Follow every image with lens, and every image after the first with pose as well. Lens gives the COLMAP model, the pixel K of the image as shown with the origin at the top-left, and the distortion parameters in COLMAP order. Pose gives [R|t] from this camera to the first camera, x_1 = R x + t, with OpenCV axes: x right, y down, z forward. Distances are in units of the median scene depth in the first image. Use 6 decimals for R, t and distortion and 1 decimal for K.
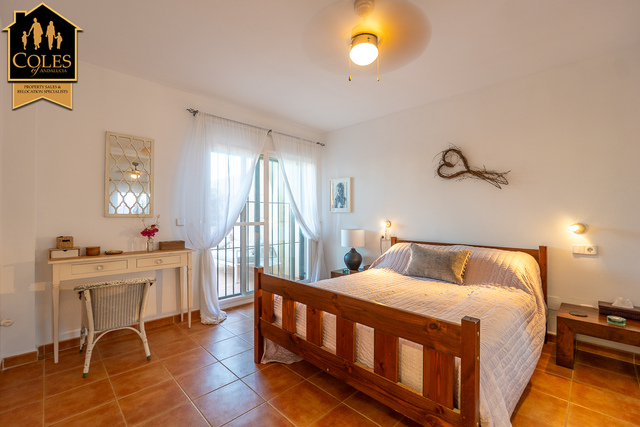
lens RADIAL K [[272.6, 0, 314.9], [0, 272.6, 216.2], [0, 0, 1]] dist [-0.000513, -0.000028]
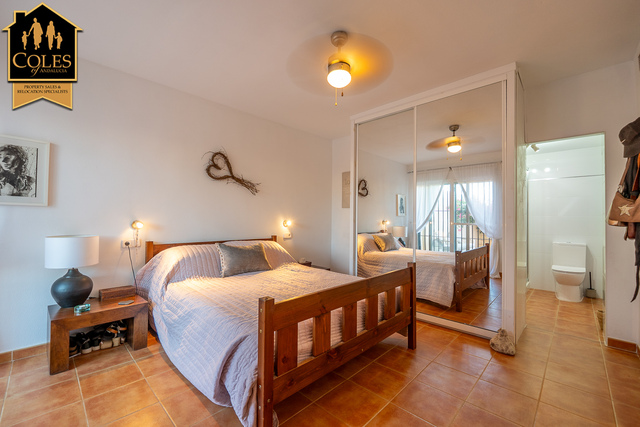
lens RADIAL K [[272.6, 0, 314.9], [0, 272.6, 216.2], [0, 0, 1]] dist [-0.000513, -0.000028]
pose [[-0.028010, 0.009839, 0.999559, -0.593792], [-0.004805, 0.999939, -0.009977, 0.011968], [-0.999596, -0.005082, -0.027961, 0.674787]]
